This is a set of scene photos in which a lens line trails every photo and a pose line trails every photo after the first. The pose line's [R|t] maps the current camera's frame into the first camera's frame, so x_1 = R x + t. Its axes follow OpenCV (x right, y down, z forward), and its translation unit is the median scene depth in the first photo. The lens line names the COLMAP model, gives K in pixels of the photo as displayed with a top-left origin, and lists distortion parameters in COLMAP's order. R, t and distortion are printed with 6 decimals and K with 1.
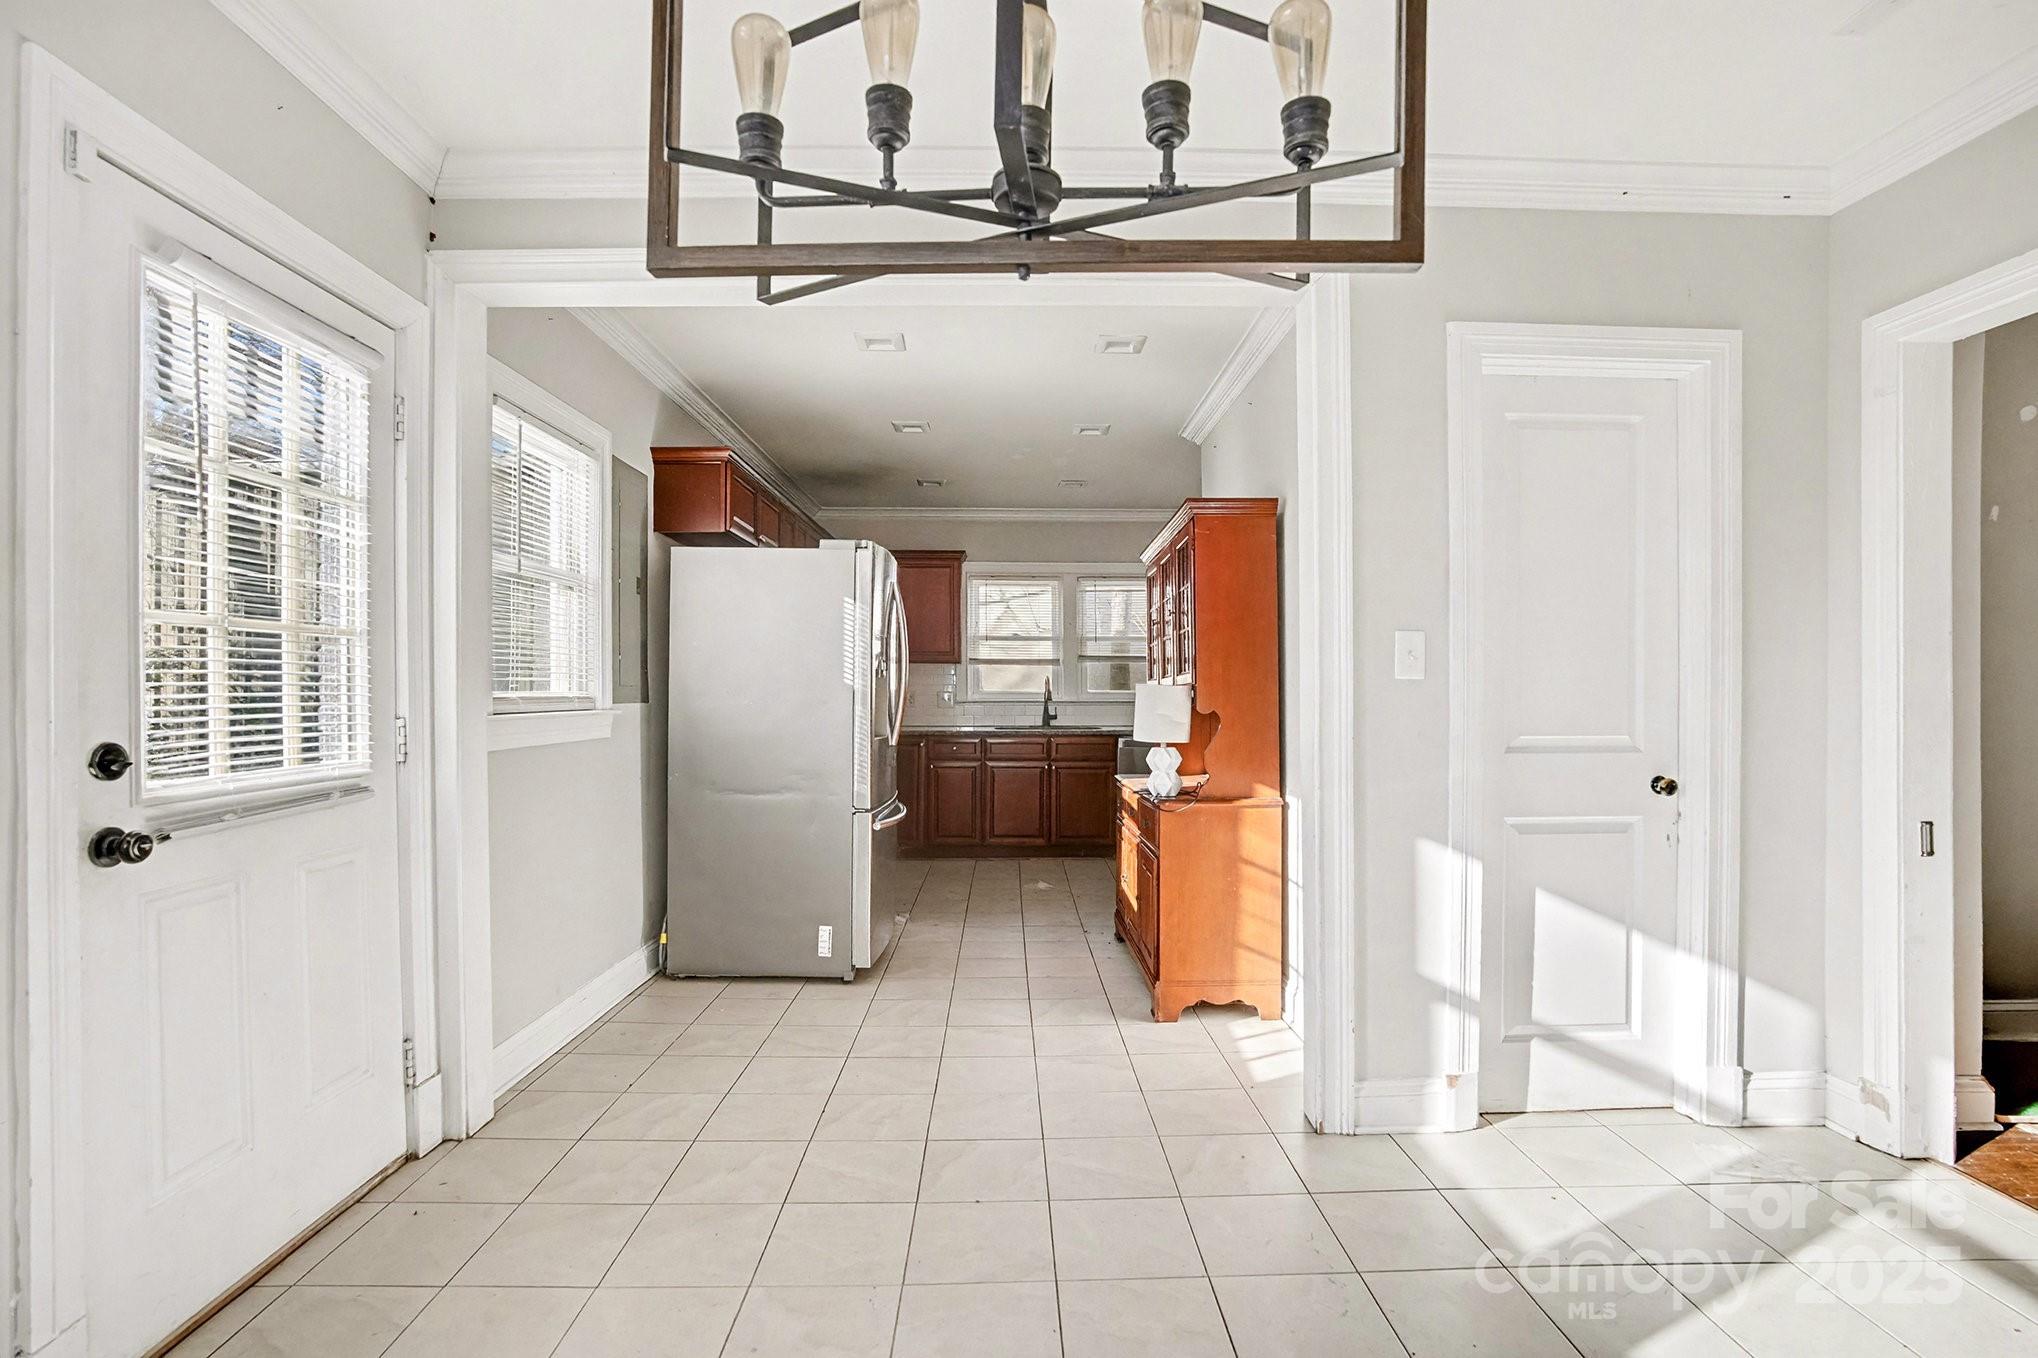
lens RADIAL K [[935.6, 0, 1015.3], [0, 935.6, 689.2], [0, 0, 1]] dist [-0.002779, 0.002211]
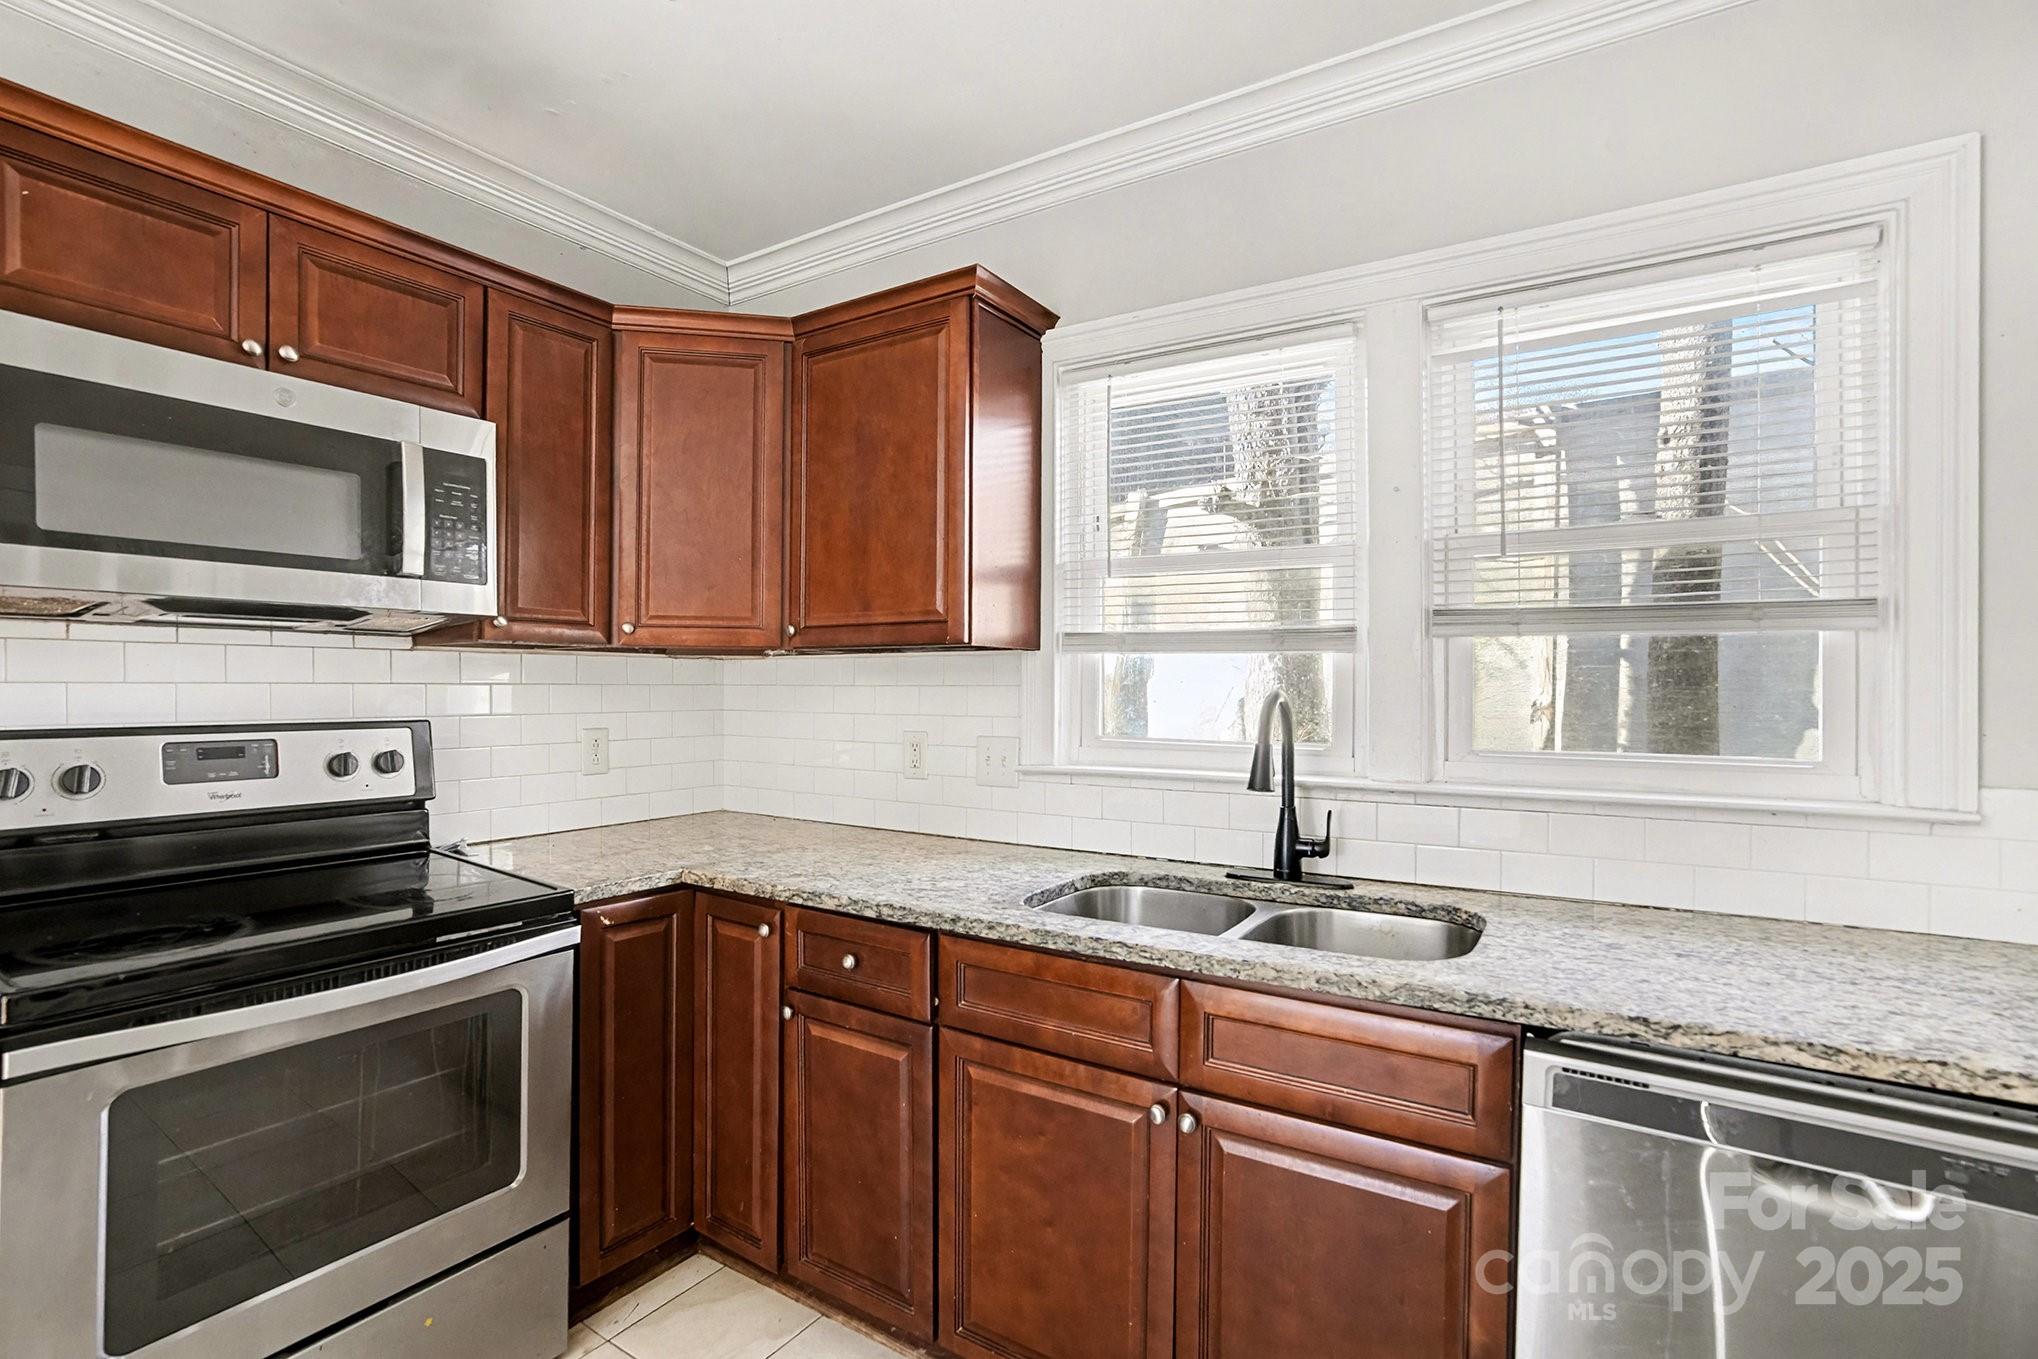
lens RADIAL K [[935.6, 0, 1034.5], [0, 935.6, 678.3], [0, 0, 1]] dist [-0.002779, 0.002211]
pose [[0.838813, 0.002765, -0.544413, 0.126631], [-0.005475, 0.999979, -0.003357, -0.017758], [0.544393, 0.005797, 0.838810, 0.790121]]
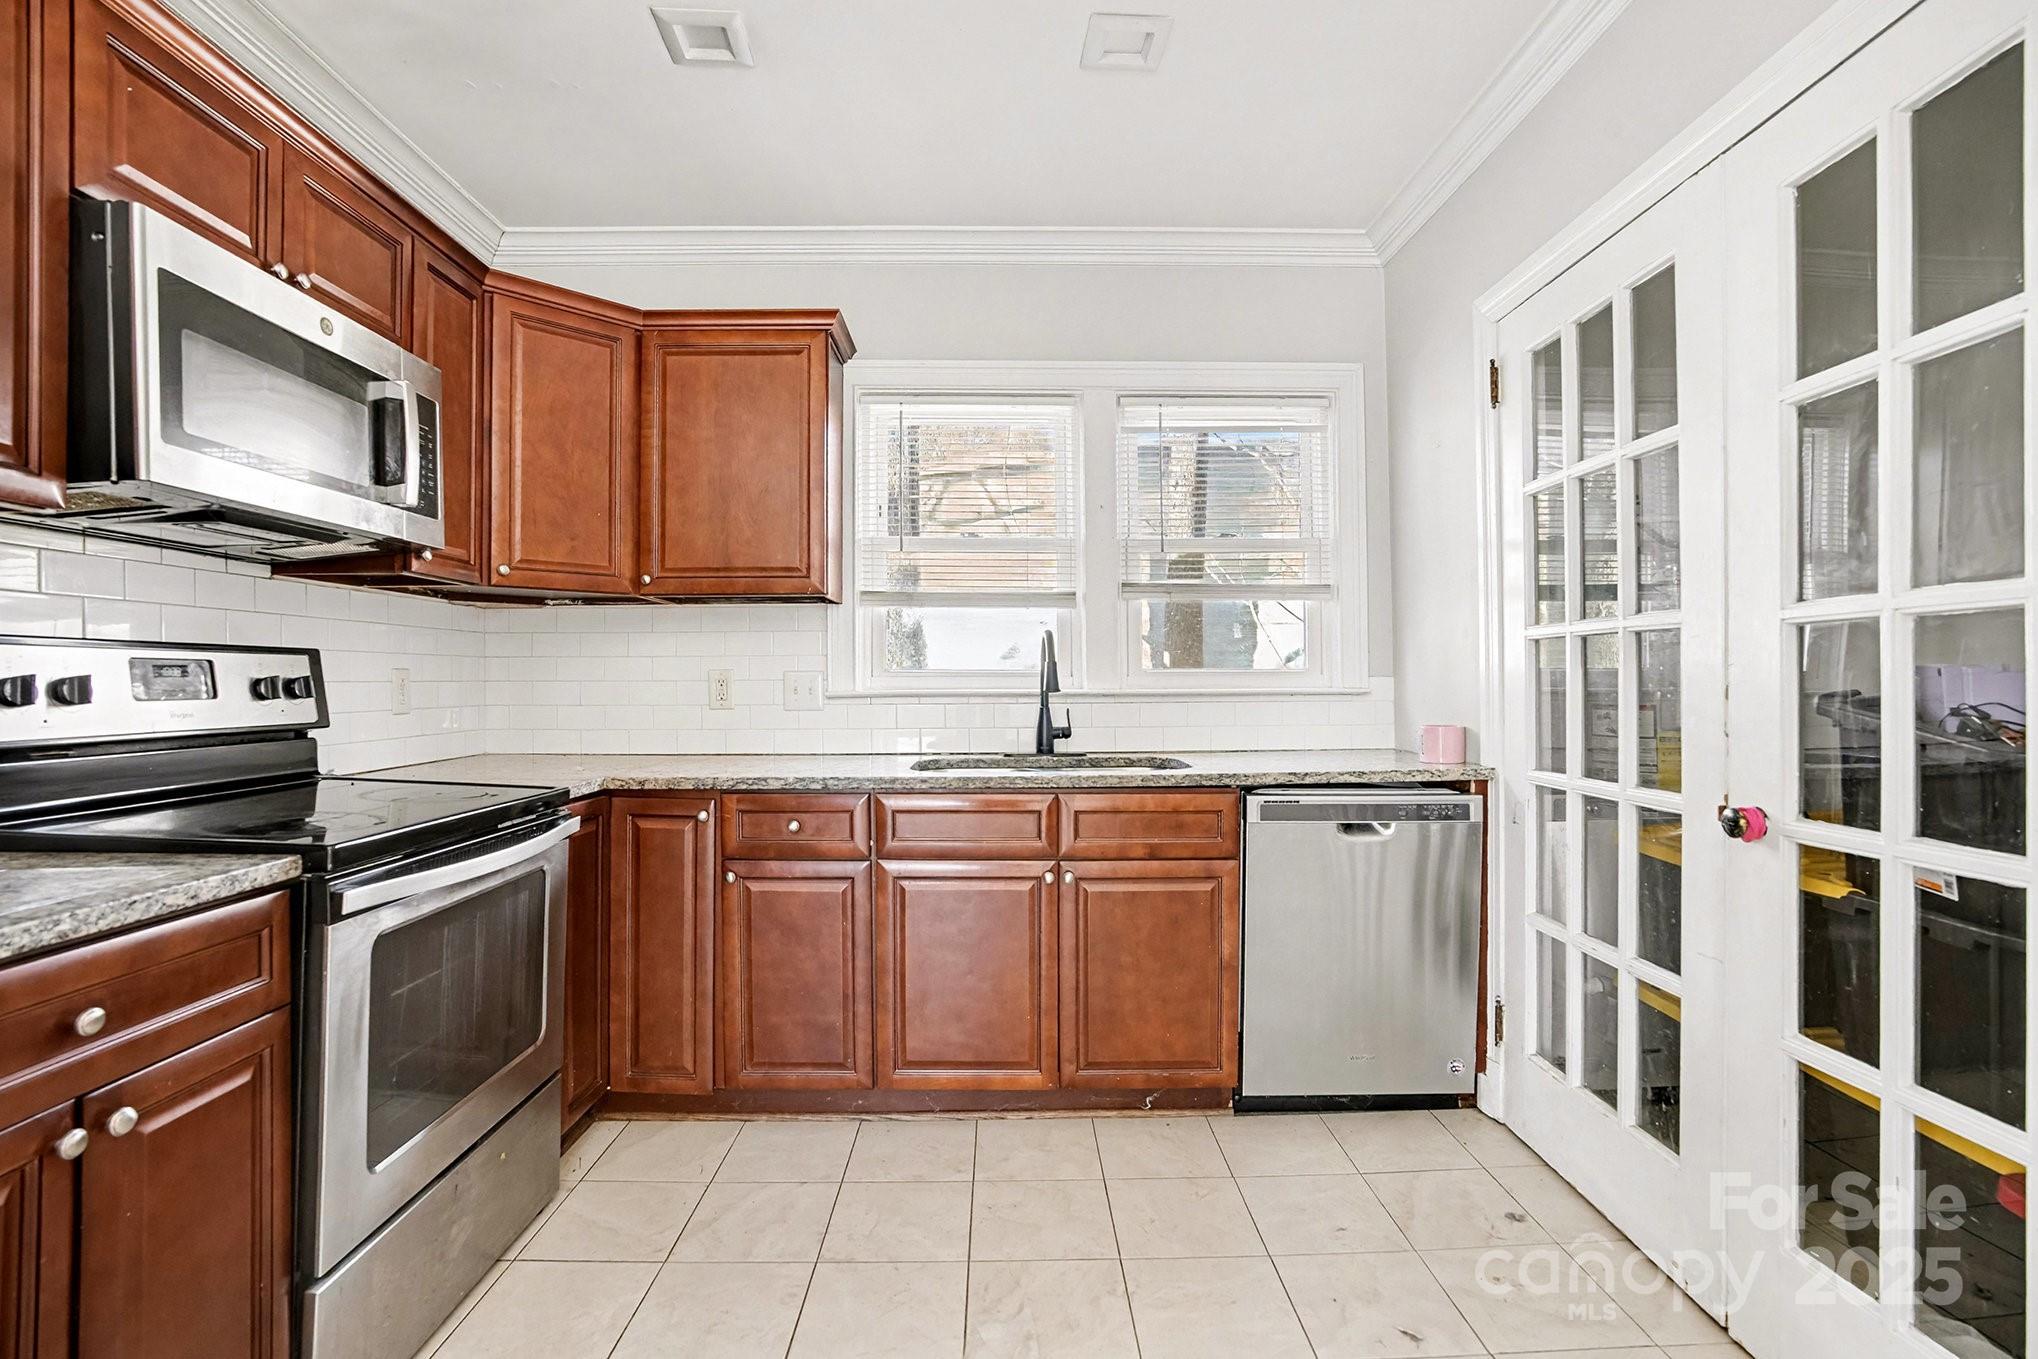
lens RADIAL K [[935.6, 0, 981.6], [0, 935.6, 674.3], [0, 0, 1]] dist [-0.002779, 0.002211]
pose [[0.999761, -0.001718, -0.021813, 0.015263], [0.001629, 0.999990, -0.004124, 0.006581], [0.021820, 0.004088, 0.999754, 0.632733]]
